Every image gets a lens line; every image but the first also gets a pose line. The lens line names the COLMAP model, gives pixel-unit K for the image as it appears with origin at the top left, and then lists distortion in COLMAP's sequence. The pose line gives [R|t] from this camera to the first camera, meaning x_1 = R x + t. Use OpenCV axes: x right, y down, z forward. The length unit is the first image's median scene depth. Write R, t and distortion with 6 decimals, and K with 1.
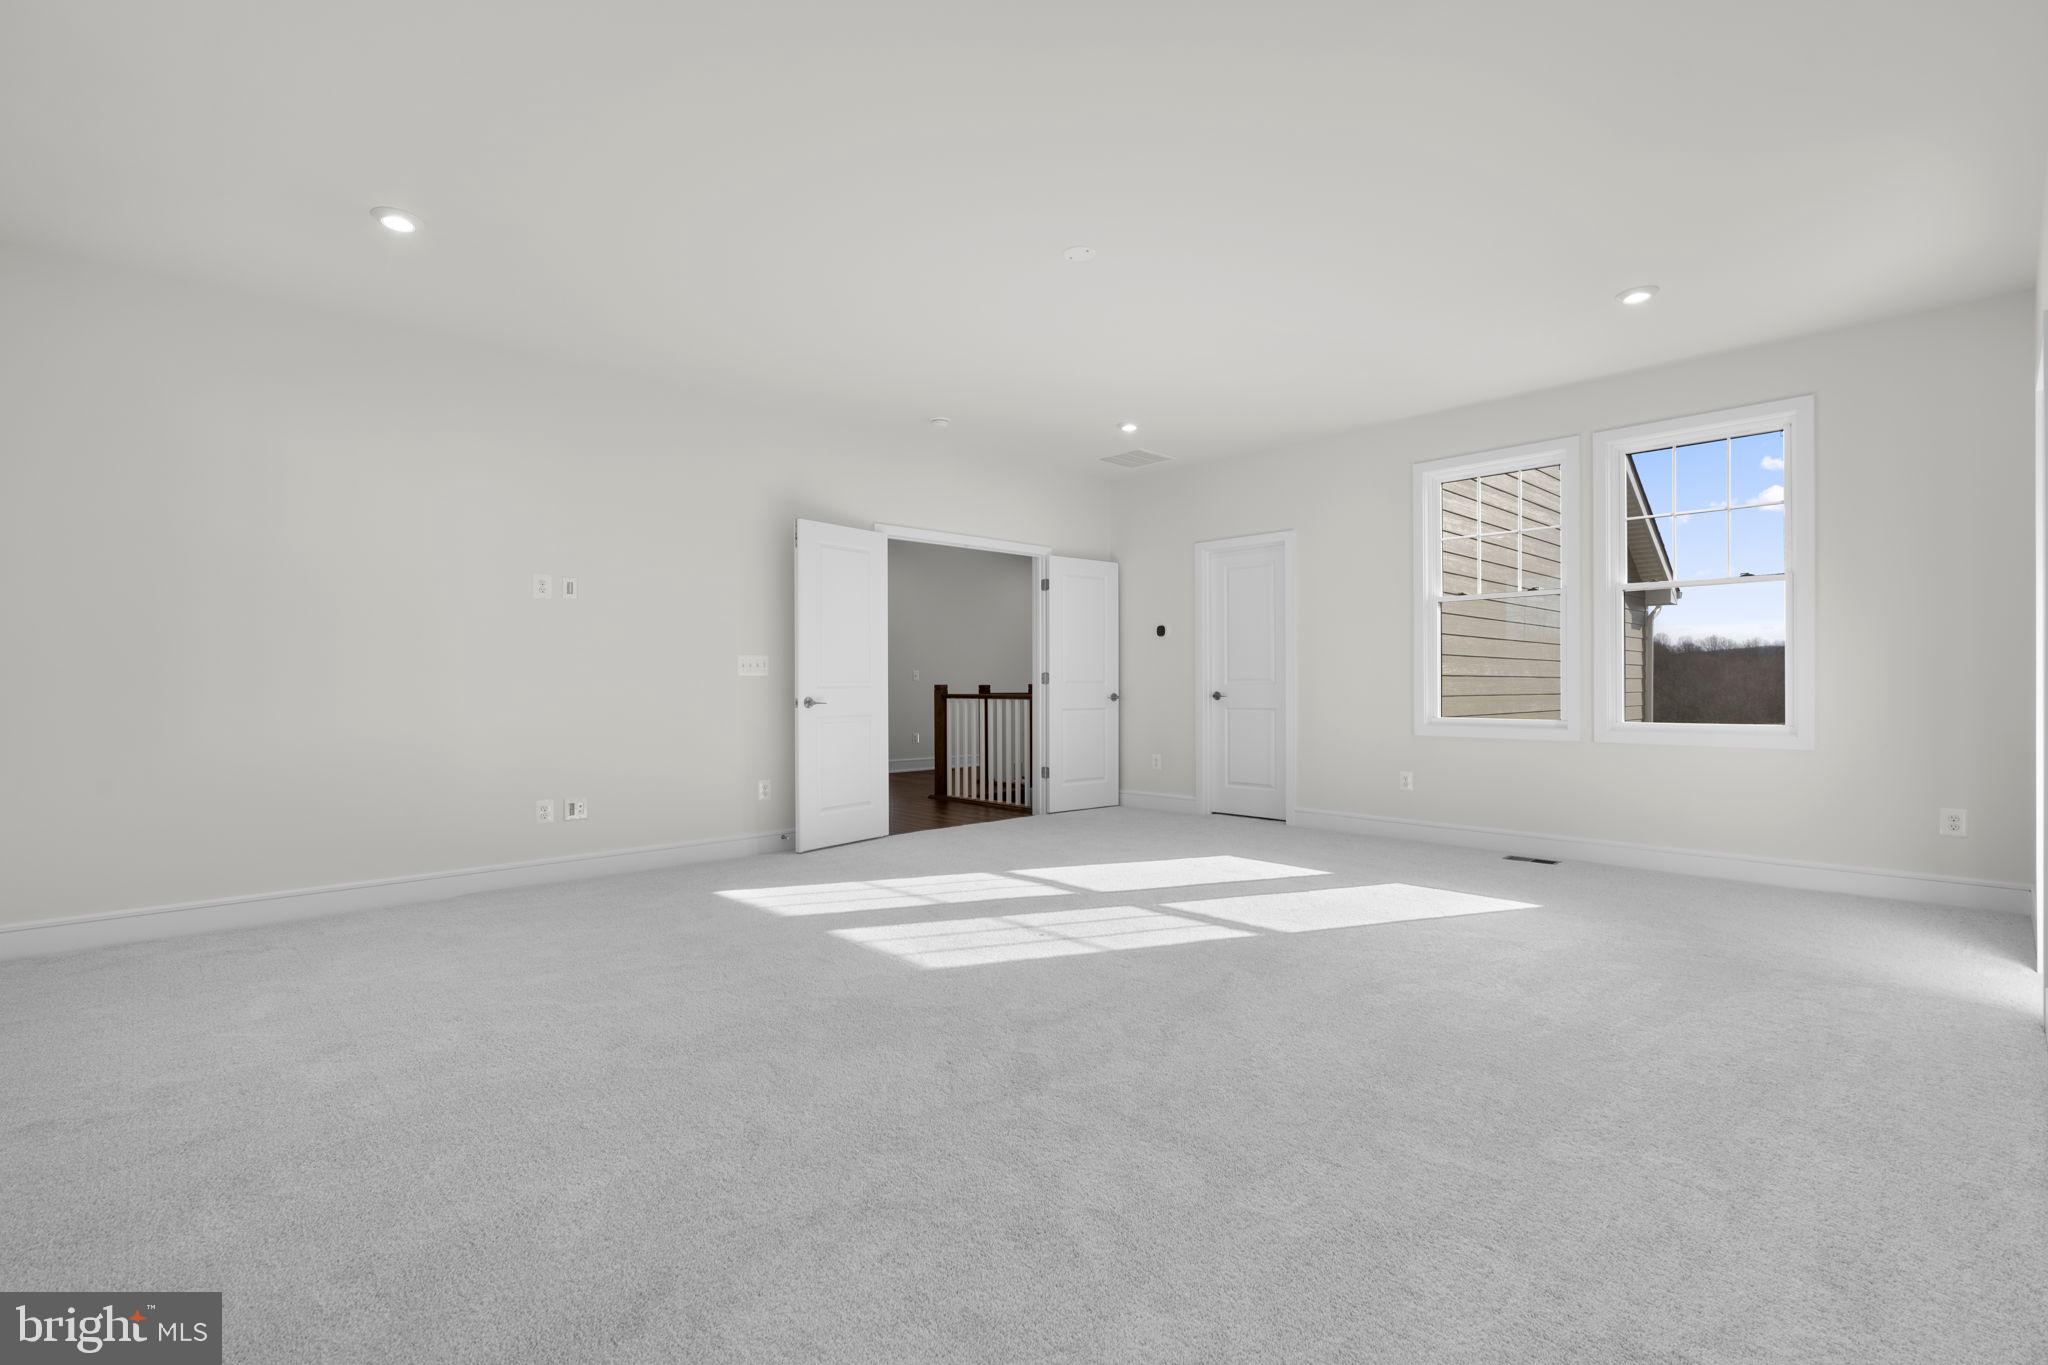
lens RADIAL K [[929.0, 0, 1030.8], [0, 929.0, 680.0], [0, 0, 1]] dist [0.003003, 0.000061]
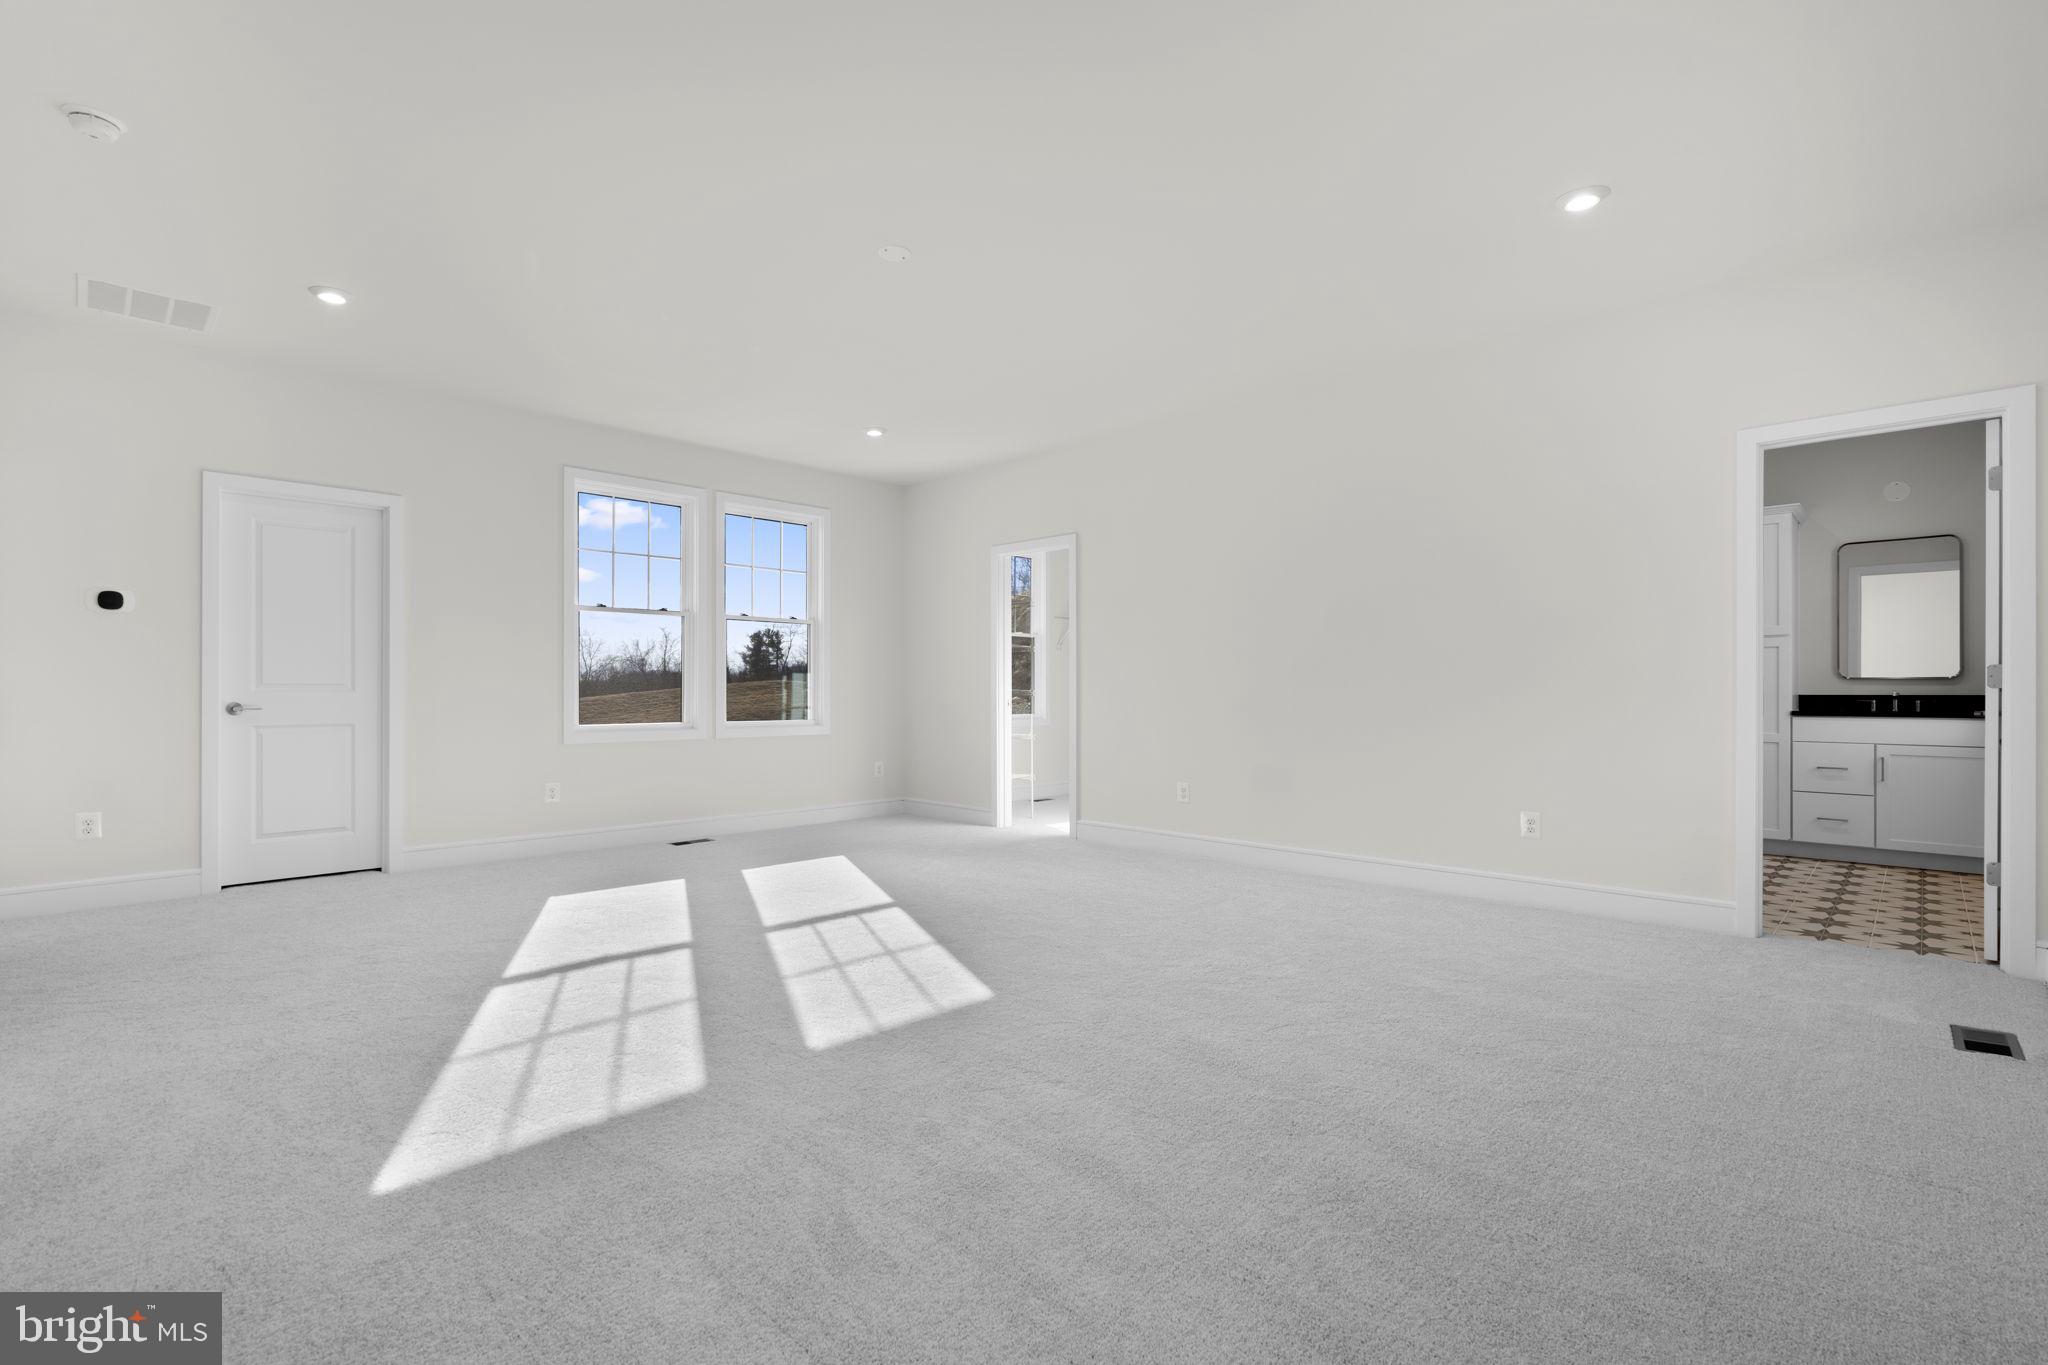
lens RADIAL K [[929.0, 0, 1027.7], [0, 929.0, 690.5], [0, 0, 1]] dist [0.003003, 0.000061]
pose [[-0.029694, 0.004783, 0.999548, -0.754264], [-0.004532, 0.999978, -0.004920, 0.007235], [-0.999549, -0.004676, -0.029672, 0.714024]]
